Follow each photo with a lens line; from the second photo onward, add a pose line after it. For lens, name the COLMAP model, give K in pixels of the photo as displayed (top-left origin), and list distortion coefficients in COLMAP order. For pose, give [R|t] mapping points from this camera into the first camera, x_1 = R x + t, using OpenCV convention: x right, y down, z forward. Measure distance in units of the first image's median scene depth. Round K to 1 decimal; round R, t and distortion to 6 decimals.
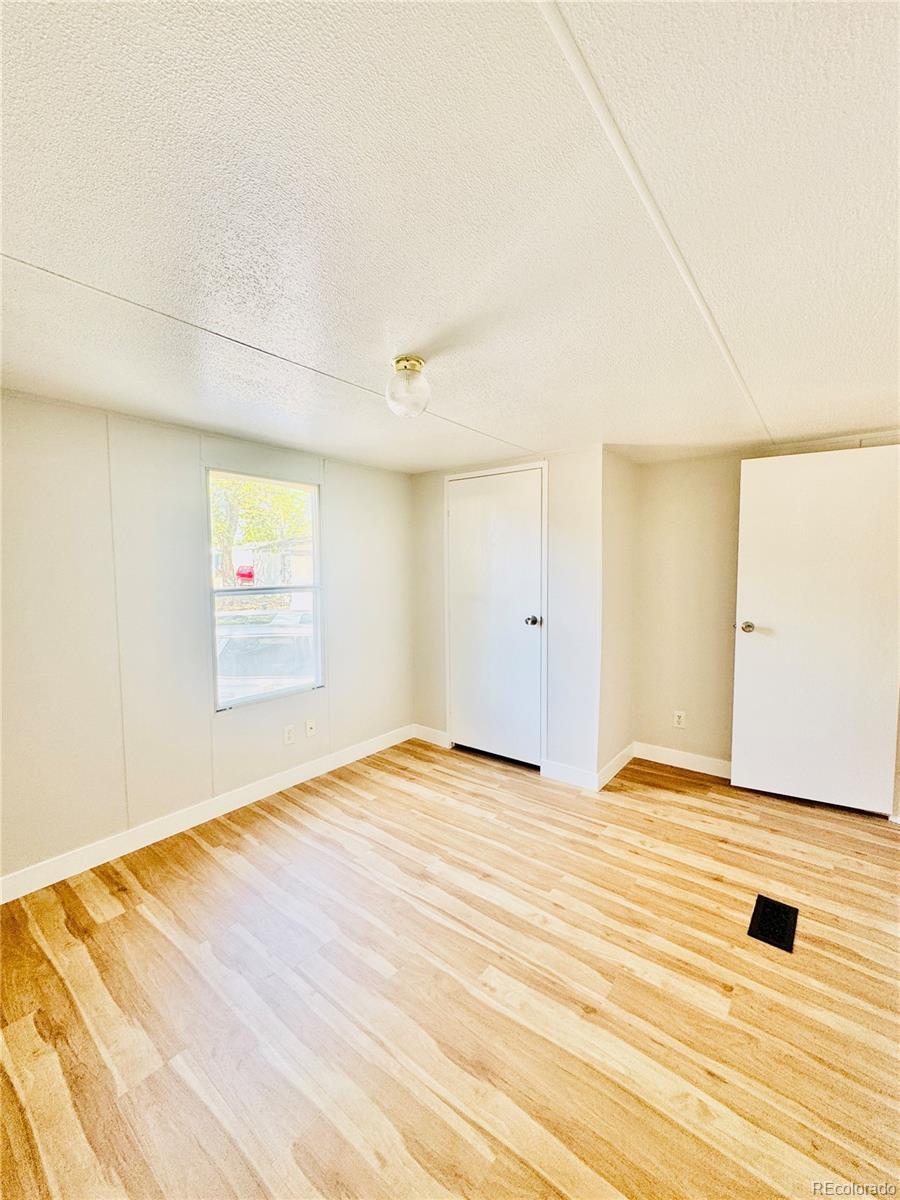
lens RADIAL K [[479.4, 0, 457.0], [0, 479.4, 601.6], [0, 0, 1]] dist [-0.003545, 0.000561]
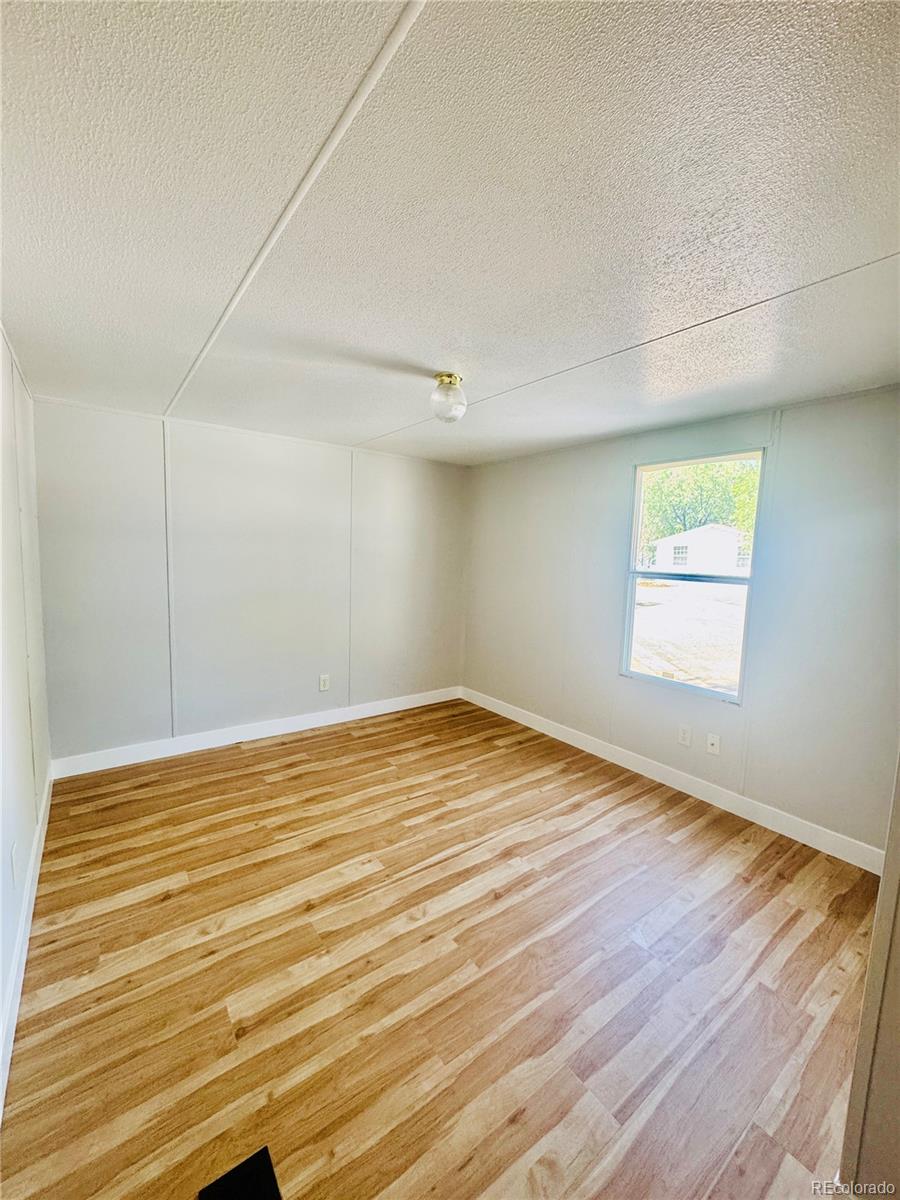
lens RADIAL K [[479.4, 0, 450.0], [0, 479.4, 608.1], [0, 0, 1]] dist [-0.003545, 0.000561]
pose [[-0.261661, 0.106718, -0.959242, 0.963576], [-0.100321, 0.985478, 0.137002, -0.067668], [0.959932, 0.132080, -0.247155, 1.175577]]
